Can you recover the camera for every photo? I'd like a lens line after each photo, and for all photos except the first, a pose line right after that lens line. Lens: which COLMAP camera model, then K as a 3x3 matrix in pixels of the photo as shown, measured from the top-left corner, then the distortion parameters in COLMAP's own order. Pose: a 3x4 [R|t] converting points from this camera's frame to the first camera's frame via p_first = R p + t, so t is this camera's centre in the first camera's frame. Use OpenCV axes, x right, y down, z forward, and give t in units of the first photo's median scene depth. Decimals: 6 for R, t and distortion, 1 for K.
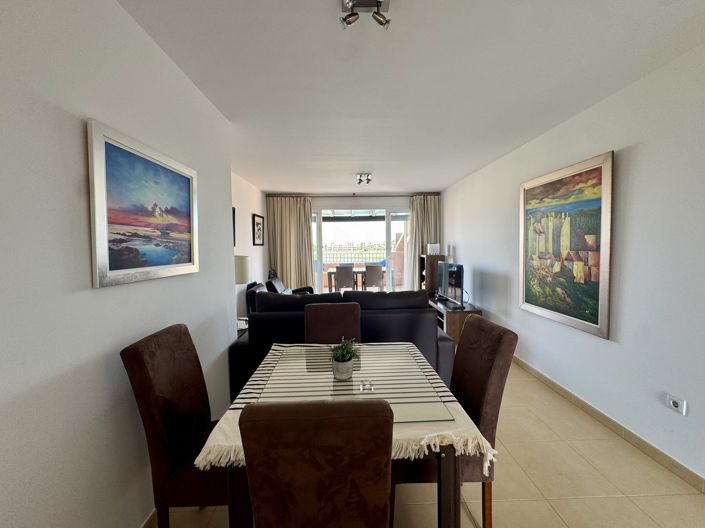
lens RADIAL K [[281.9, 0, 353.0], [0, 281.9, 260.9], [0, 0, 1]] dist [-0.003152, 0.001133]
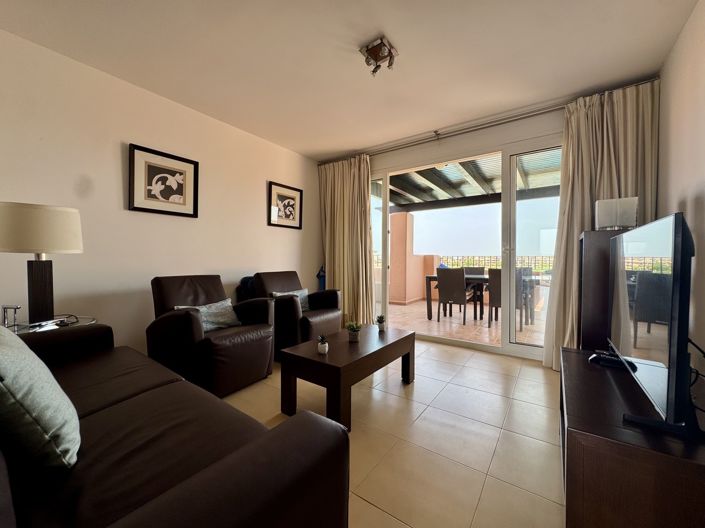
lens RADIAL K [[281.9, 0, 351.2], [0, 281.9, 264.1], [0, 0, 1]] dist [-0.003152, 0.001133]
pose [[0.802050, 0.038234, -0.596031, 0.212638], [-0.052714, 0.998586, -0.006879, 0.031661], [0.594926, 0.036937, 0.802932, 0.470721]]
